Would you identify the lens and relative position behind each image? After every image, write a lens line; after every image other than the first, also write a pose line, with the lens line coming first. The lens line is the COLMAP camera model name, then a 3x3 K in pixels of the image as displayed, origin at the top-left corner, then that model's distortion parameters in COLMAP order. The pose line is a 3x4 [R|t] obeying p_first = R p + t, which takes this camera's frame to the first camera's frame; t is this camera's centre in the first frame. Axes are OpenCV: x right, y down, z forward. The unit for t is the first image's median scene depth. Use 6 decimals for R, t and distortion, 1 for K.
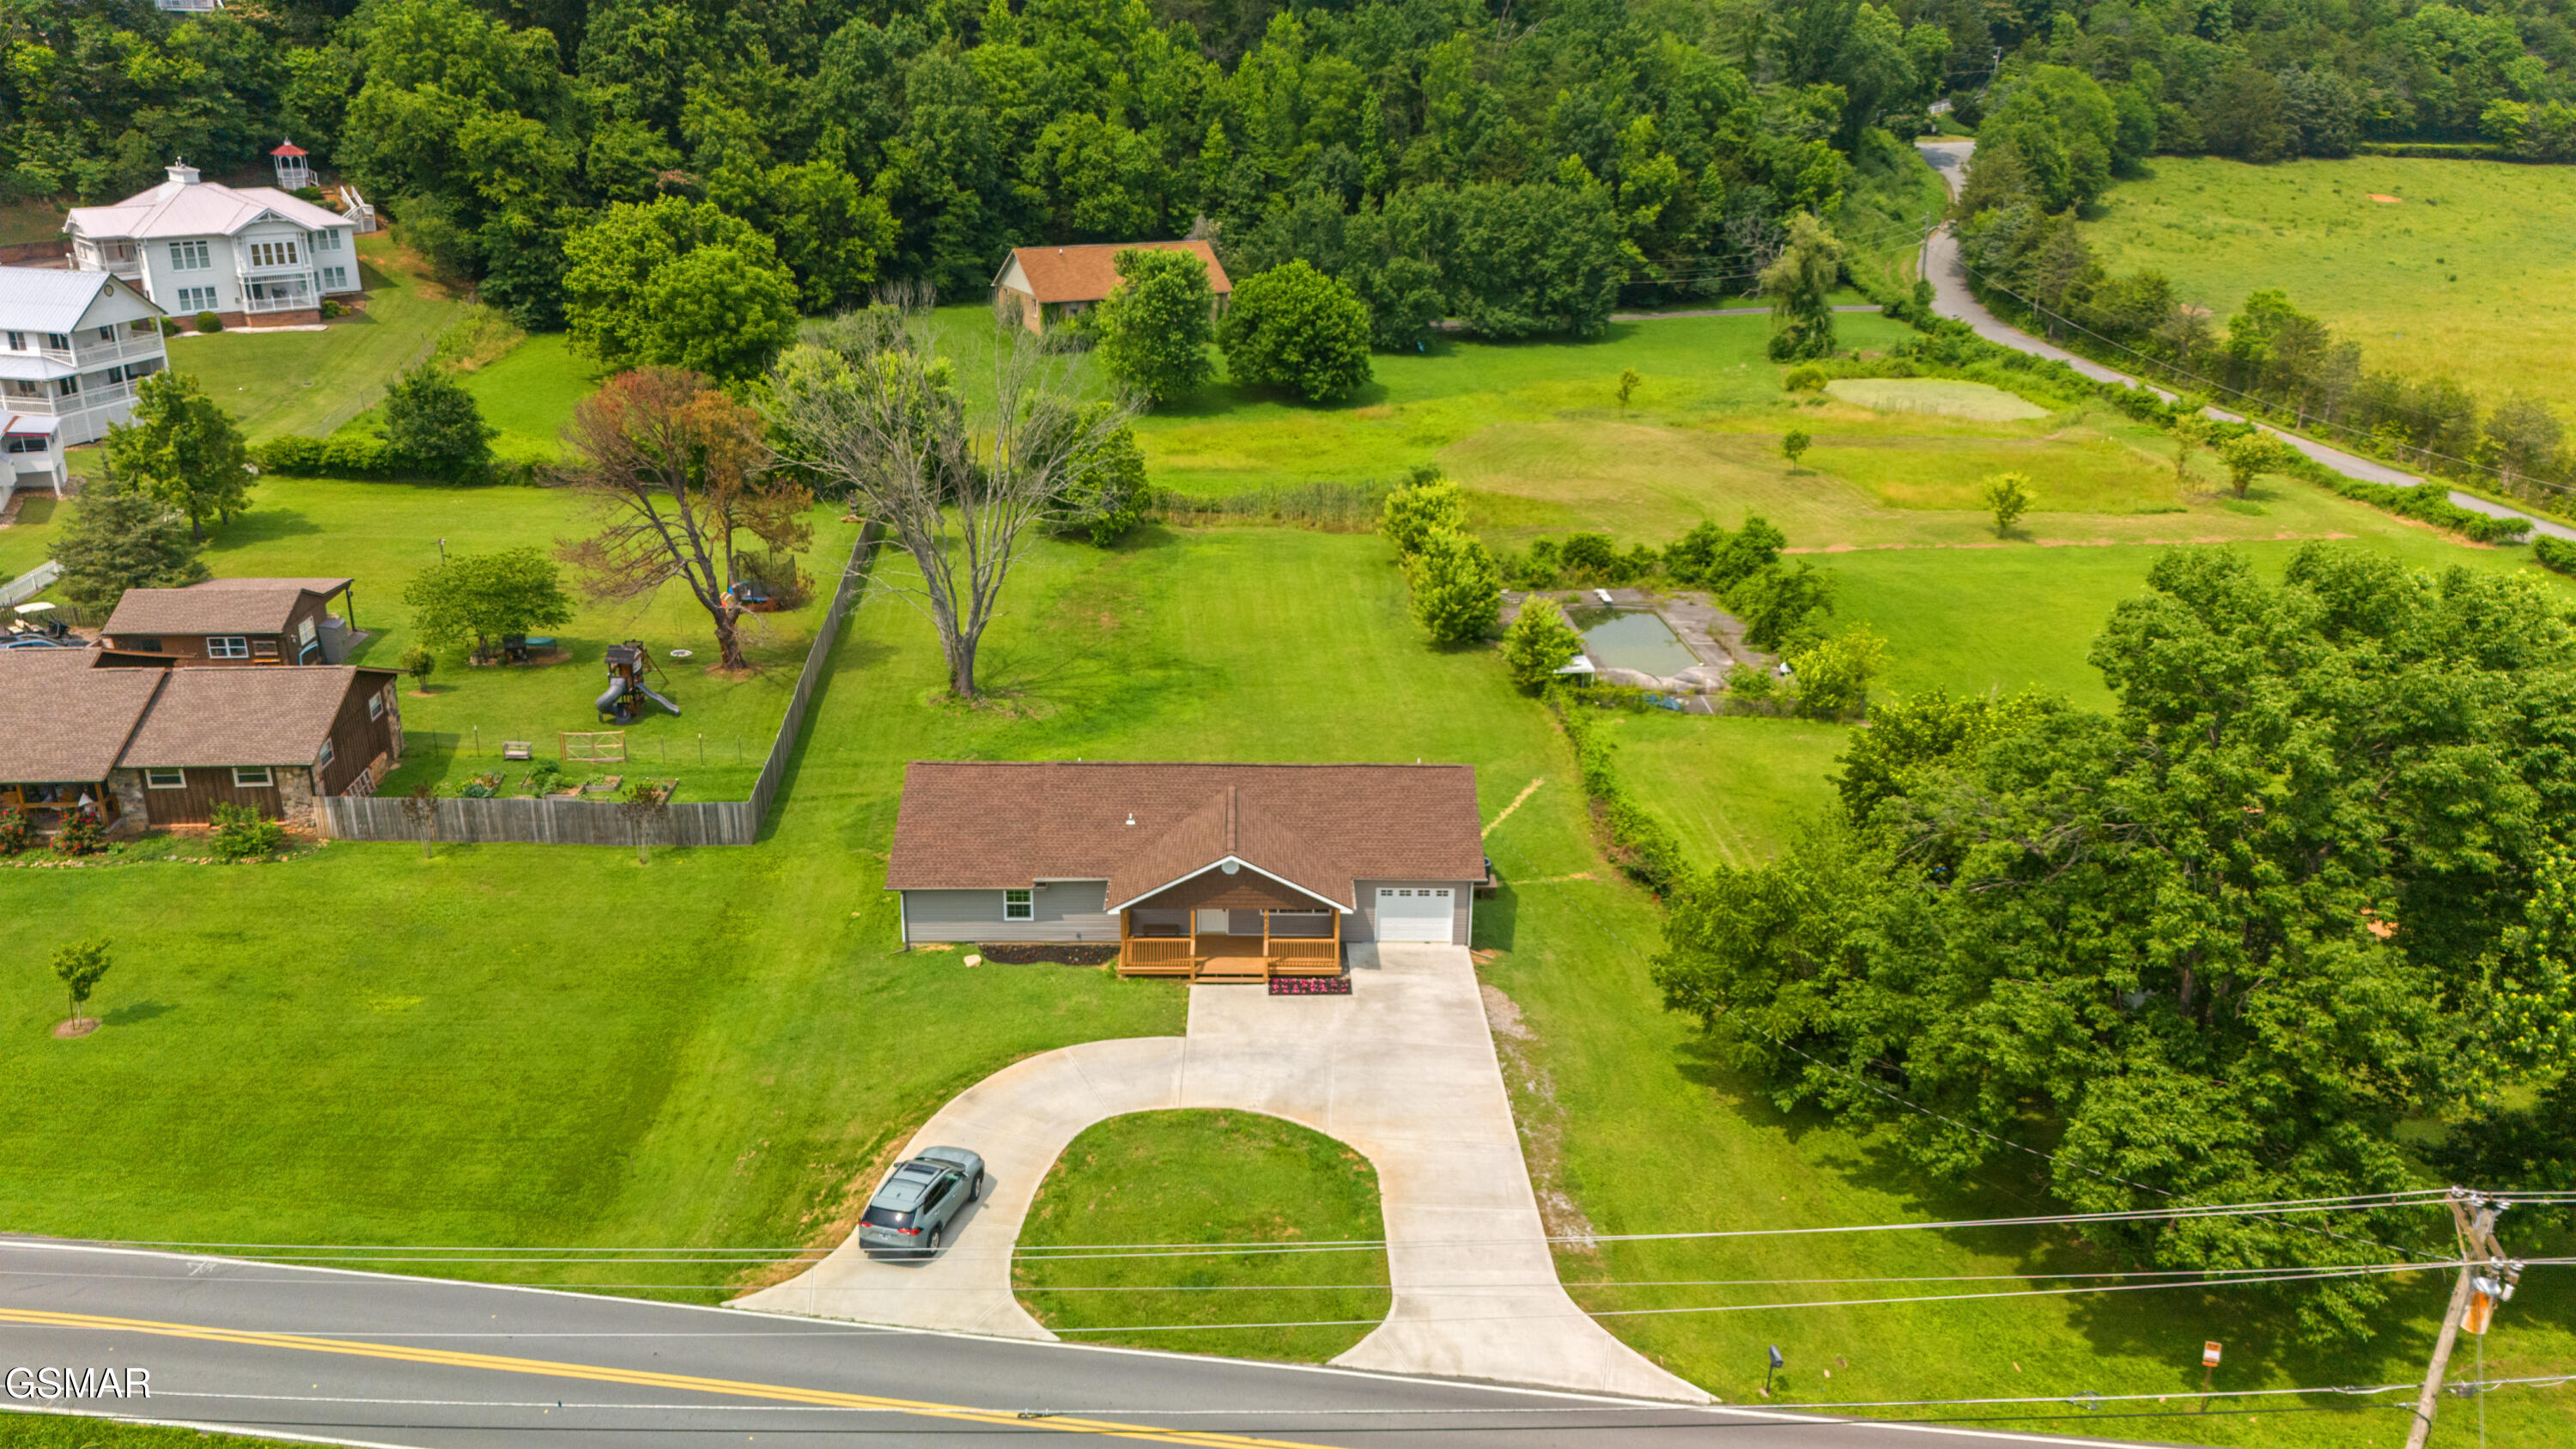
lens RADIAL K [[1929.0, 0, 1282.1], [0, 1929.0, 719.3], [0, 0, 1]] dist [0.070242, -0.062653]
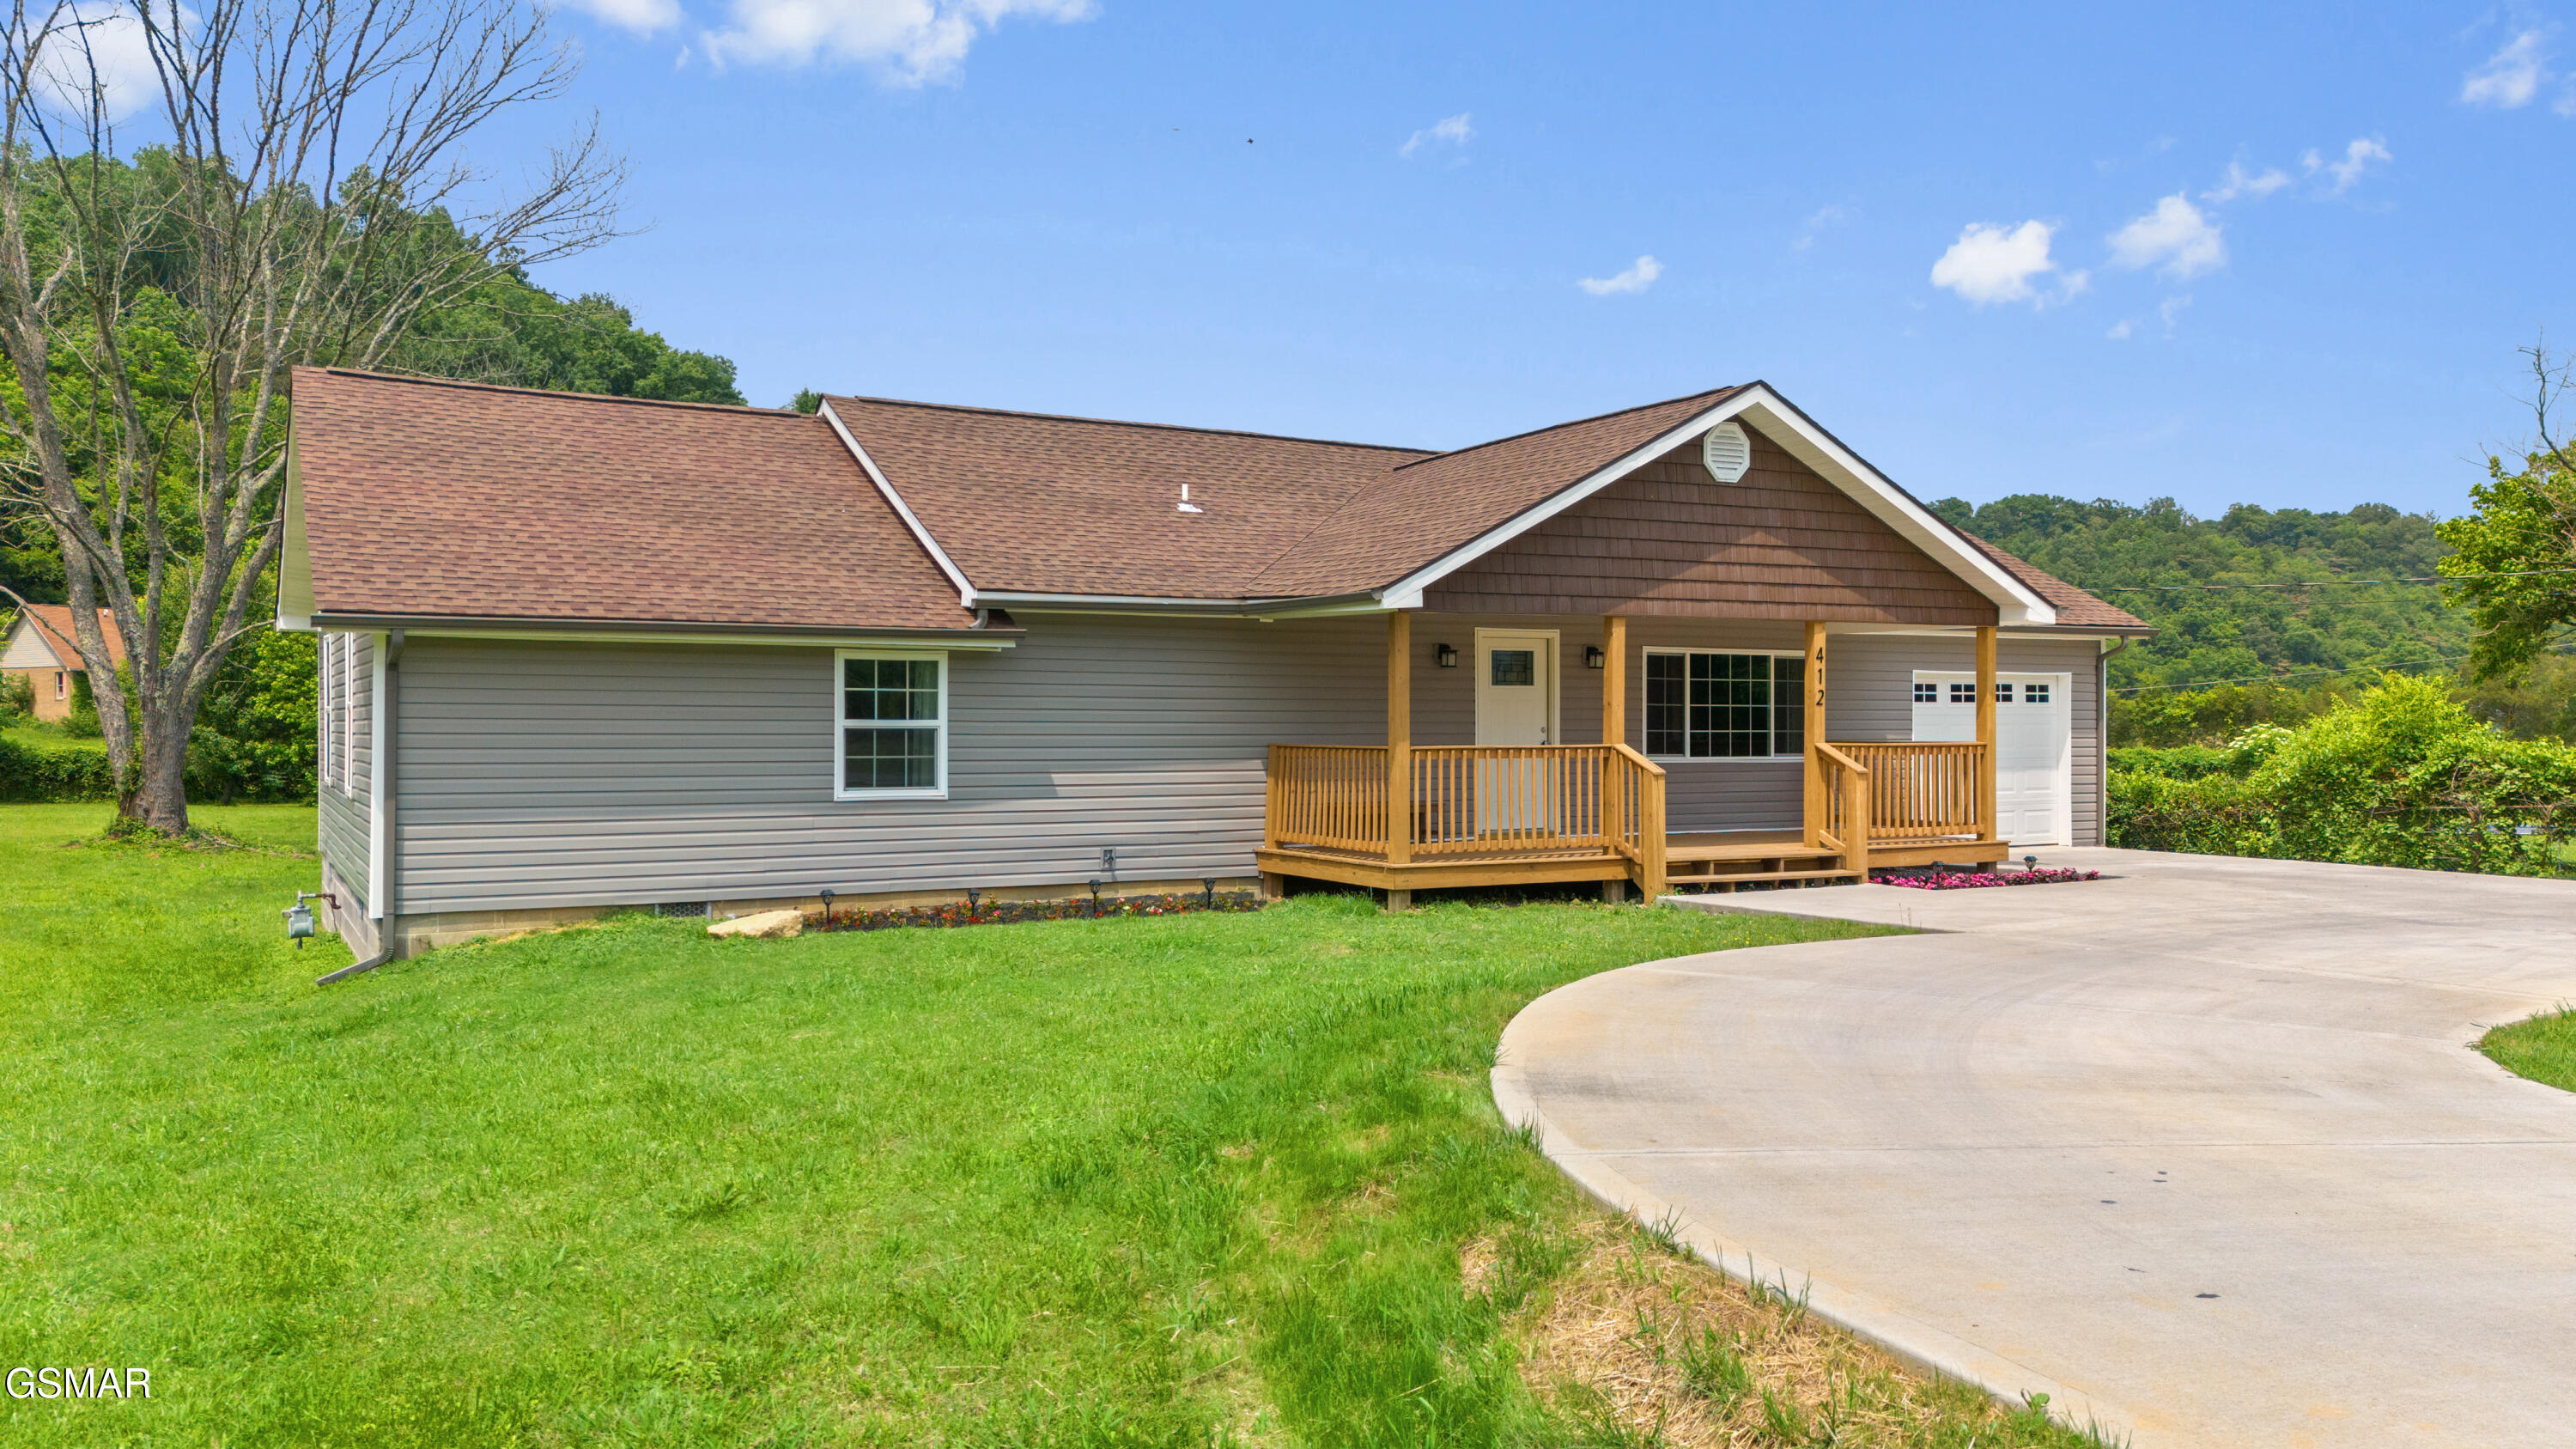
lens RADIAL K [[1929.0, 0, 1284.7], [0, 1929.0, 734.3], [0, 0, 1]] dist [0.070242, -0.062653]
pose [[0.882041, -0.020212, 0.470738, -0.067496], [0.177746, 0.939535, -0.292710, 0.057690], [-0.436359, 0.341855, 0.832302, 0.247491]]
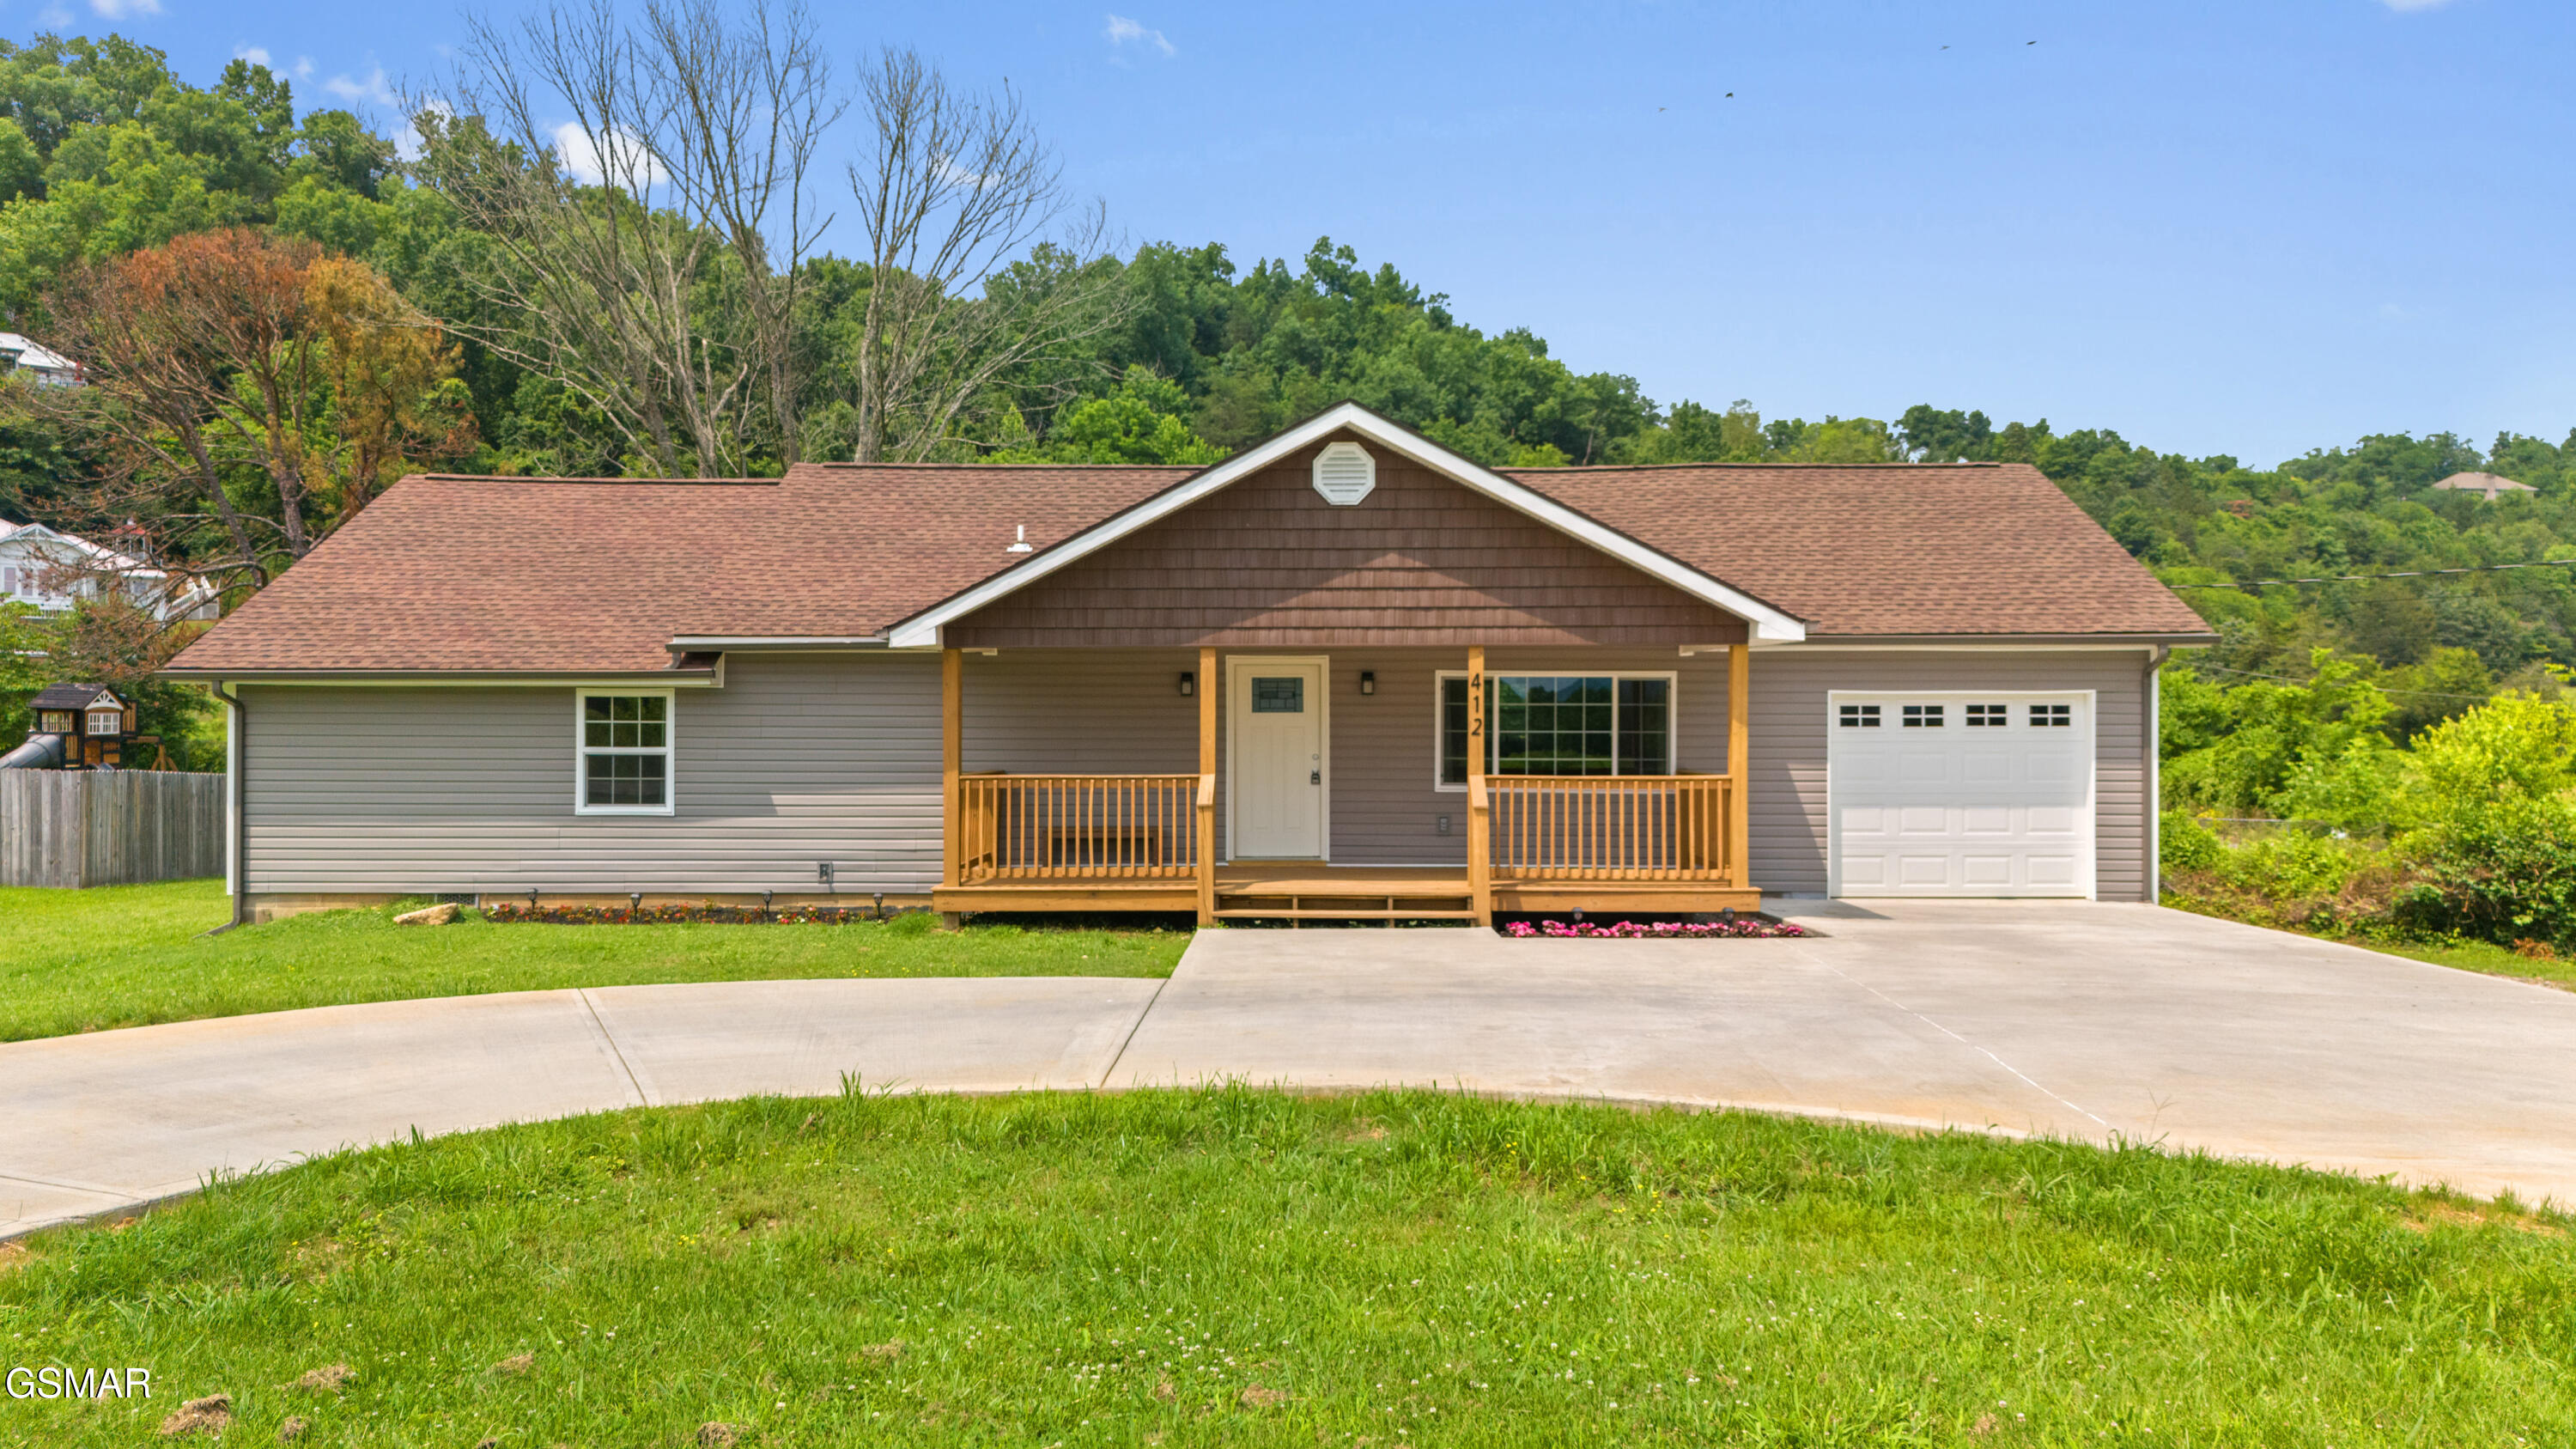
lens RADIAL K [[1929.0, 0, 1277.5], [0, 1929.0, 718.1], [0, 0, 1]] dist [0.070242, -0.062653]
pose [[0.999607, -0.016847, -0.022413, -0.009380], [0.007908, 0.936316, -0.351070, 0.063190], [0.026900, 0.350755, 0.936081, 0.232101]]
